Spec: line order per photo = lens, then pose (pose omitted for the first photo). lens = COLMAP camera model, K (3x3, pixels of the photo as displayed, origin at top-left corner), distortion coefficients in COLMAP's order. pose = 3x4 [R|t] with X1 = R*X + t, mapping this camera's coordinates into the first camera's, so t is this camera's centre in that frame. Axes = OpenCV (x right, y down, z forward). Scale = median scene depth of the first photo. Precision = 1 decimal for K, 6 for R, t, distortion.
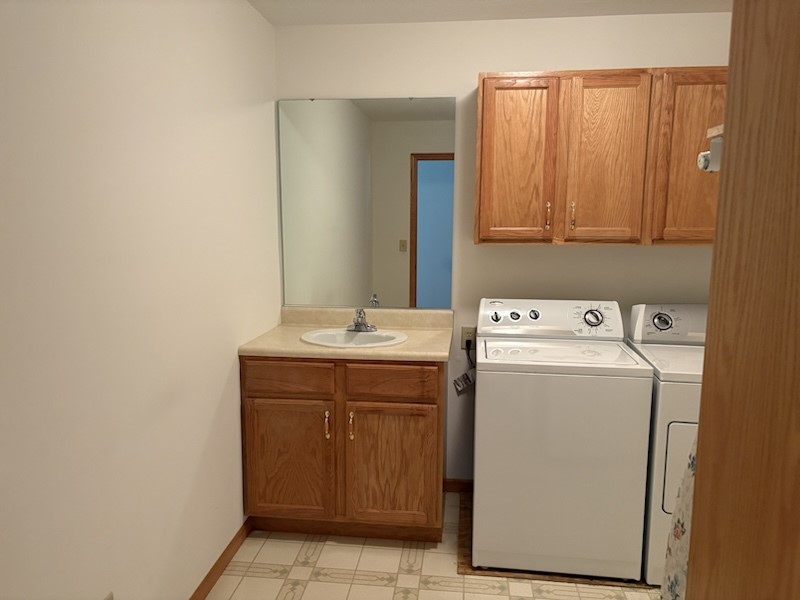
lens RADIAL K [[606.0, 0, 396.2], [0, 606.0, 301.6], [0, 0, 1]] dist [0.062446, -0.080923]
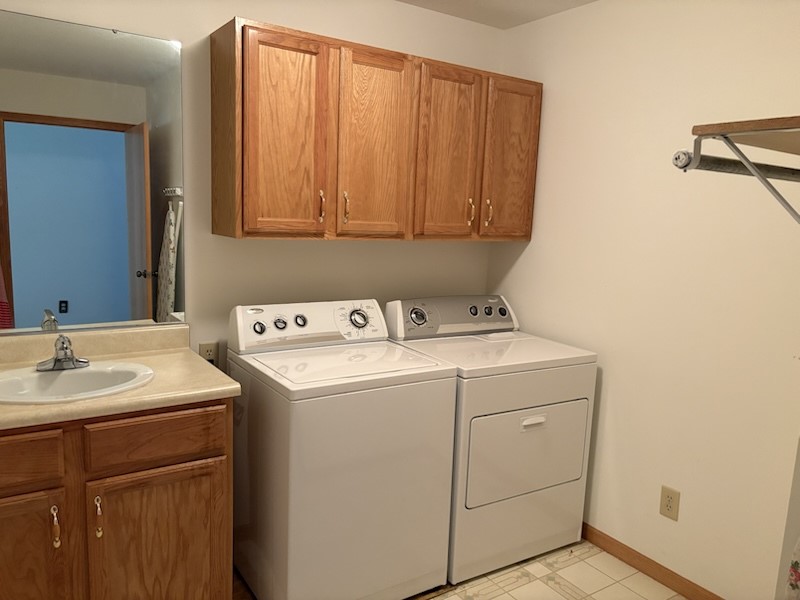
lens RADIAL K [[606.0, 0, 399.2], [0, 606.0, 302.8], [0, 0, 1]] dist [0.062446, -0.080923]
pose [[0.754892, -0.072727, 0.651805, -0.241363], [0.055750, 0.997351, 0.046715, -0.039143], [-0.653476, 0.001074, 0.756947, 0.283714]]
